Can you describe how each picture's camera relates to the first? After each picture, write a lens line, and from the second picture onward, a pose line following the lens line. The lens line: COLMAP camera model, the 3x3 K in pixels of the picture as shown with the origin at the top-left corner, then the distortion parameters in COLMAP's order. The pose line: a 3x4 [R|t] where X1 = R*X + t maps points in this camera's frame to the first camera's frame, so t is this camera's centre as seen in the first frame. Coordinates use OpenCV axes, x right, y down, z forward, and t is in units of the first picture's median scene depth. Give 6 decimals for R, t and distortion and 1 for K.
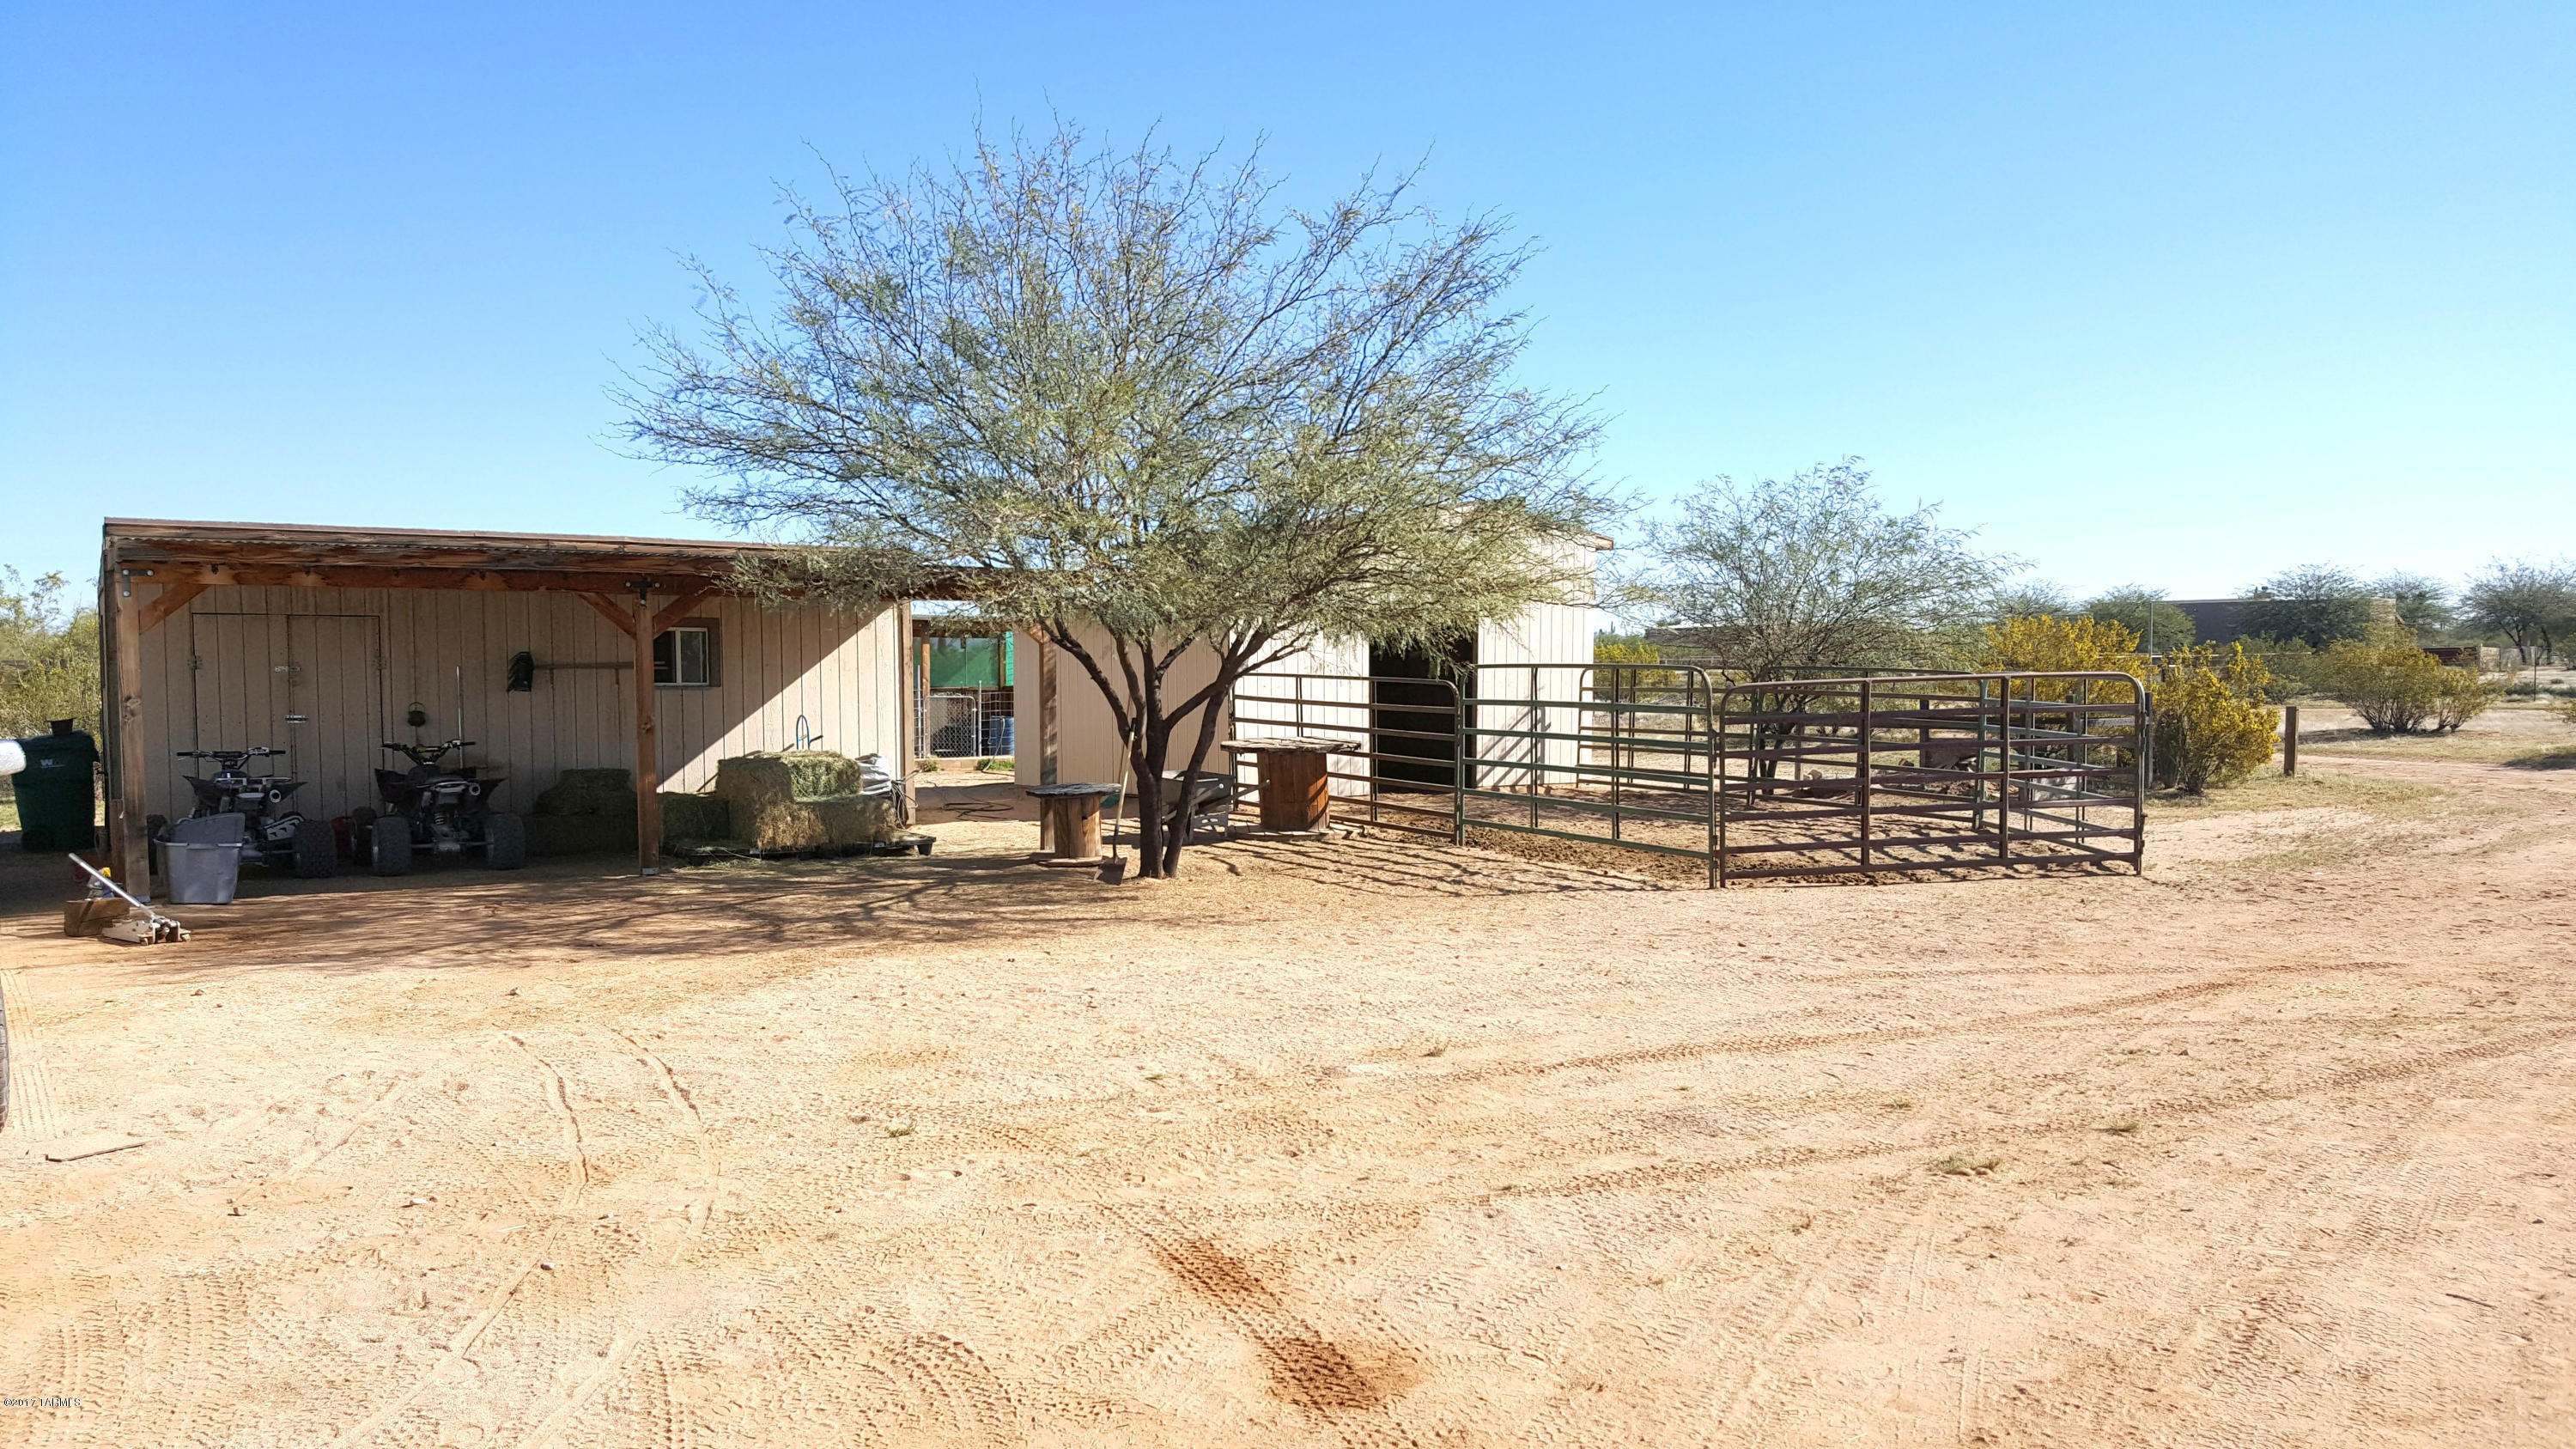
lens RADIAL K [[1956.5, 0, 1242.7], [0, 1956.5, 747.8], [0, 0, 1]] dist [0.037364, -0.054546]
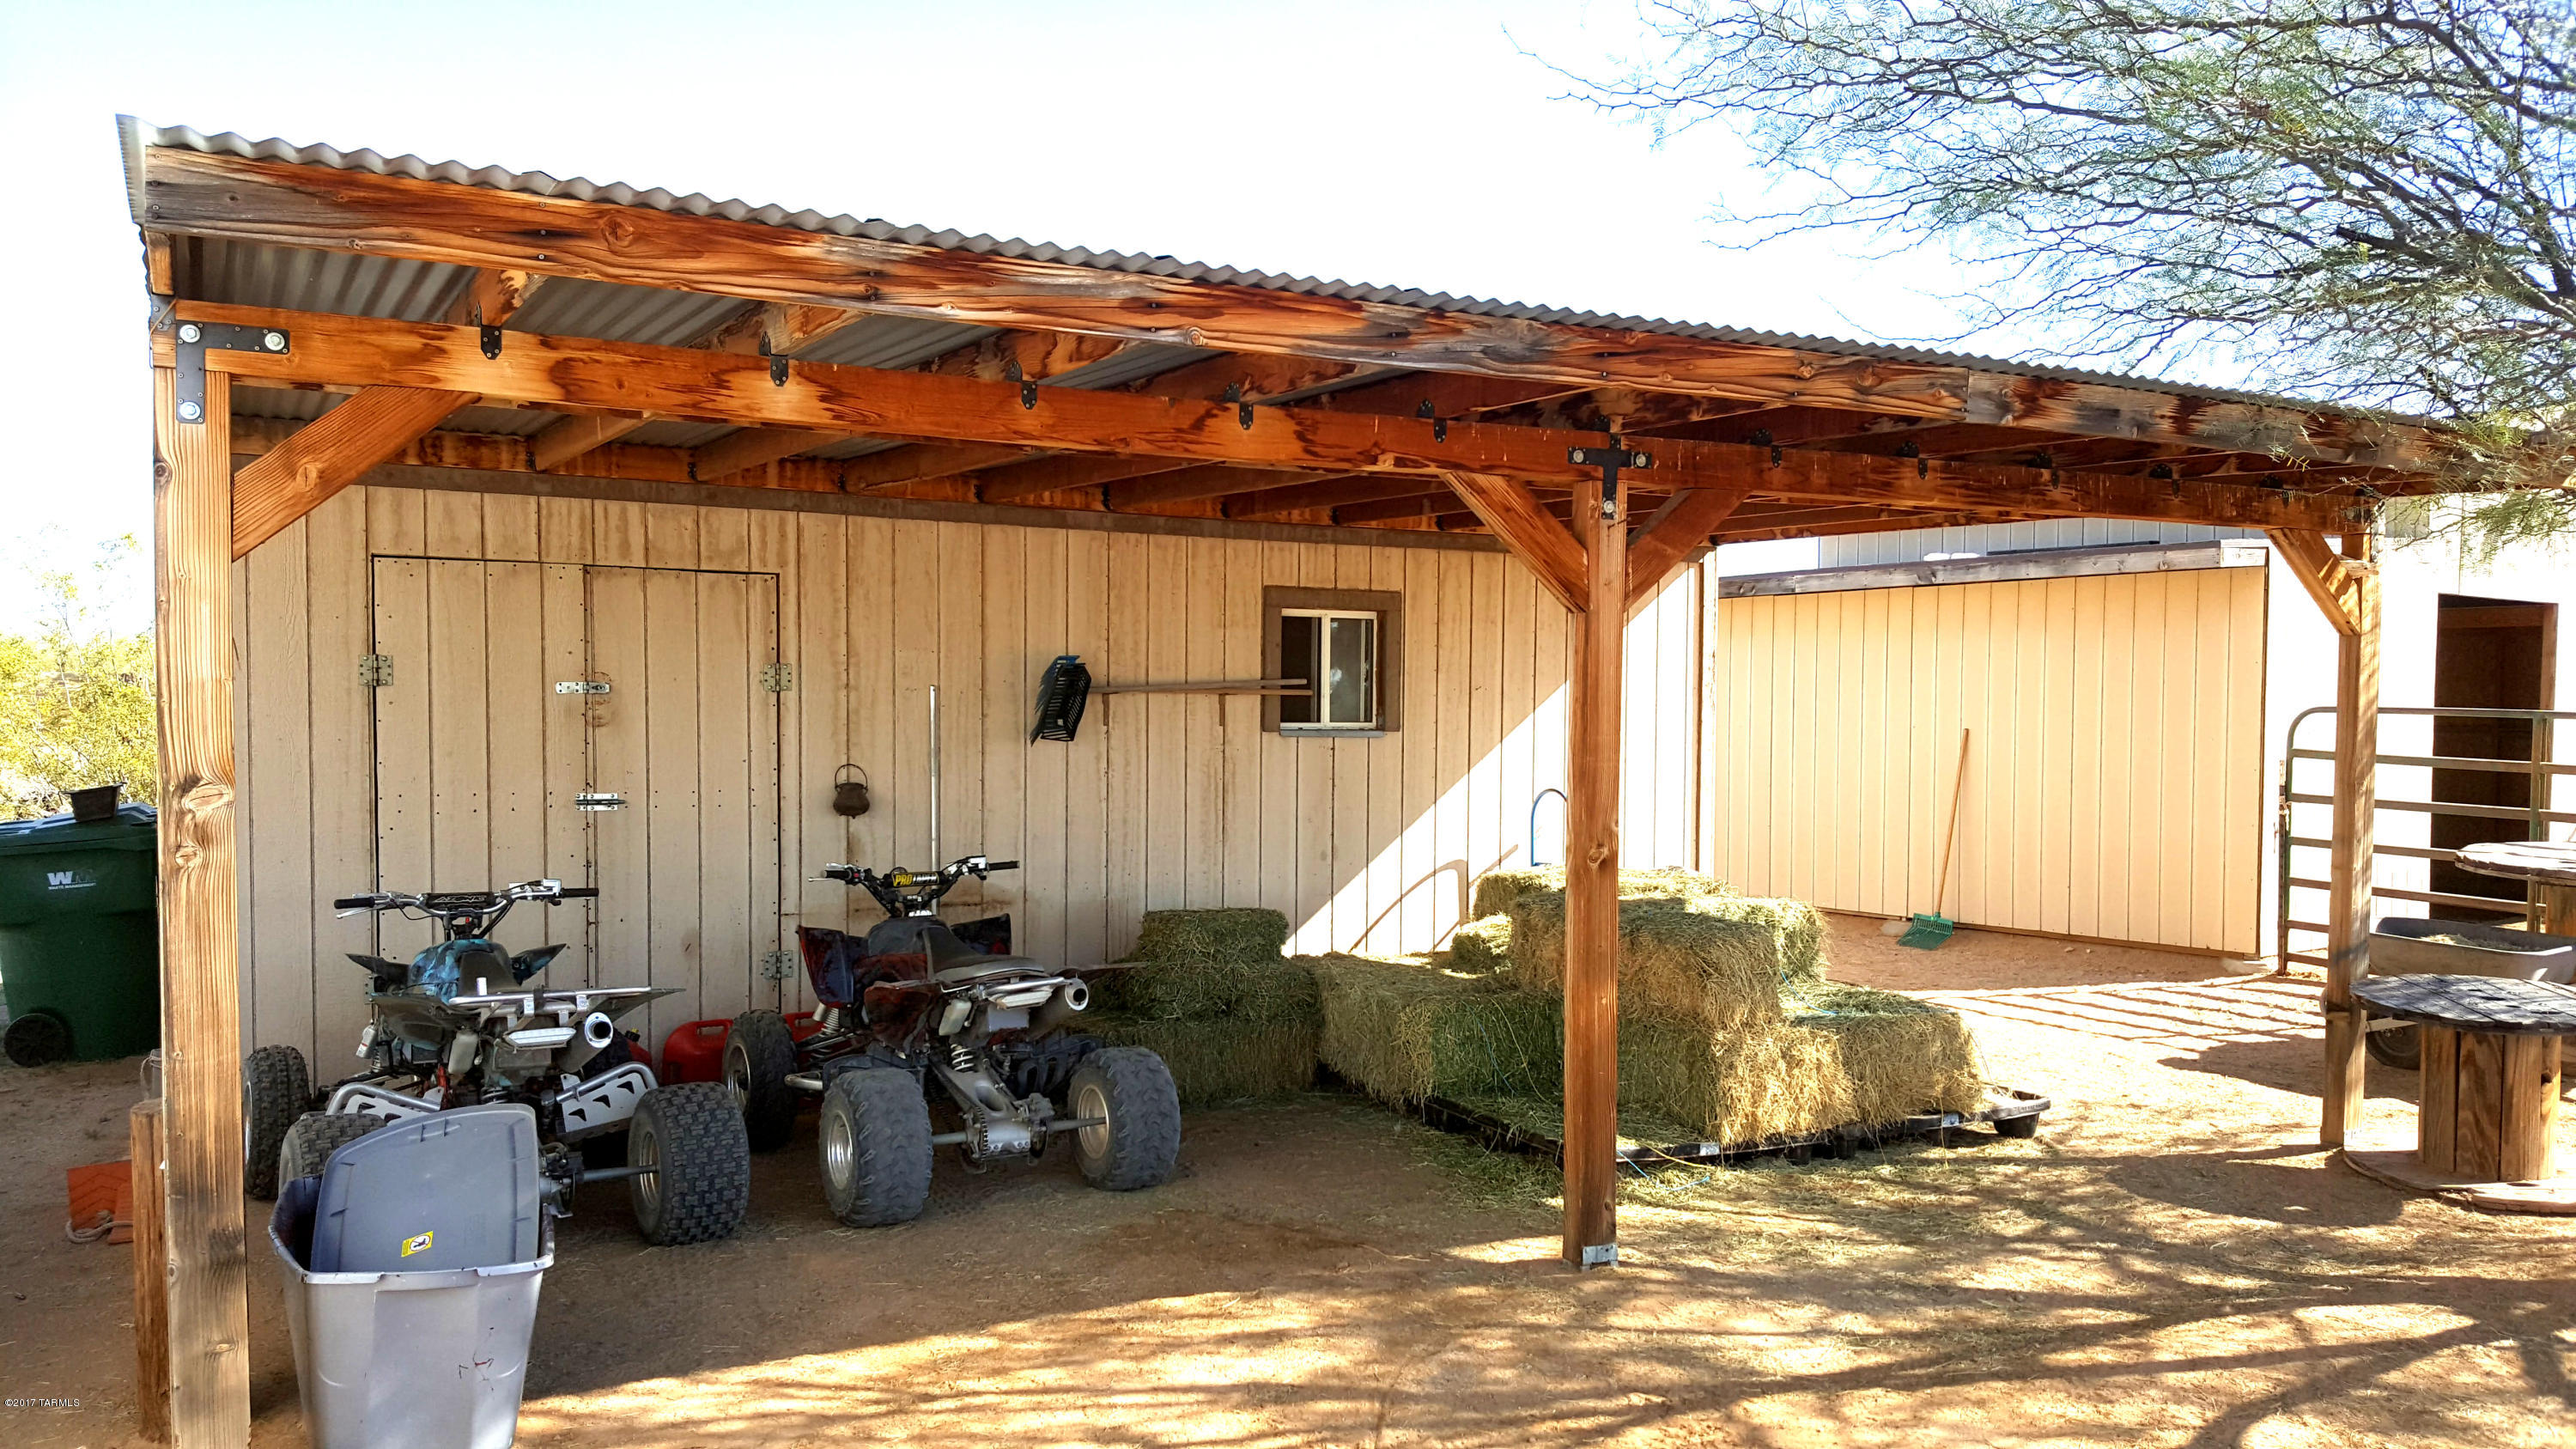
lens RADIAL K [[1956.5, 0, 1305.2], [0, 1956.5, 743.4], [0, 0, 1]] dist [0.037364, -0.054546]
pose [[0.999641, 0.008701, -0.025359, -0.316898], [-0.009159, 0.999796, -0.018019, -0.021558], [0.025197, 0.018245, 0.999516, 0.573121]]
